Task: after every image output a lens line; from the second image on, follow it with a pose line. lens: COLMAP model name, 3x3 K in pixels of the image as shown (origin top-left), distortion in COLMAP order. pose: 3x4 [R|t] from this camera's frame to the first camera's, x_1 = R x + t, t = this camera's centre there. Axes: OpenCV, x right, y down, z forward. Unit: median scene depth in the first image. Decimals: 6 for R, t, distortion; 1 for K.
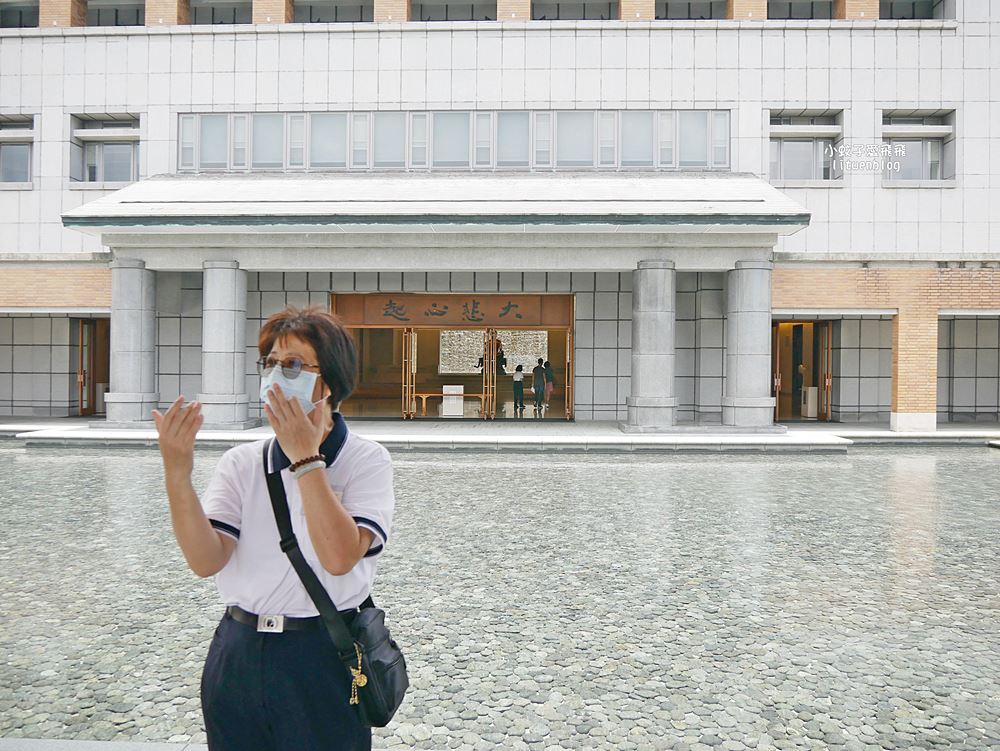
lens RADIAL K [[895.0, 0, 500.0], [0, 895.0, 375.5], [0, 0, 1]] dist [-0.085244, 0.004485]
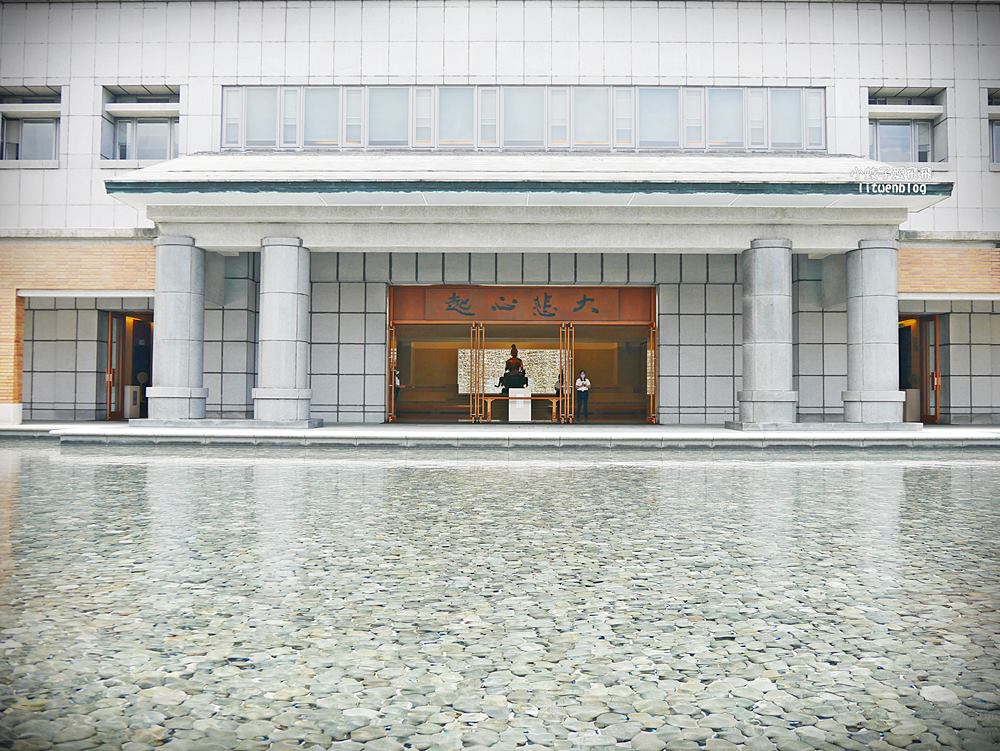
lens RADIAL K [[895.0, 0, 500.0], [0, 895.0, 375.5], [0, 0, 1]] dist [-0.085244, 0.004485]
pose [[0.999890, 0.000116, 0.014818, -0.109781], [0.000424, 0.999334, -0.036490, 0.040096], [-0.014812, 0.036492, 0.999224, 0.115496]]
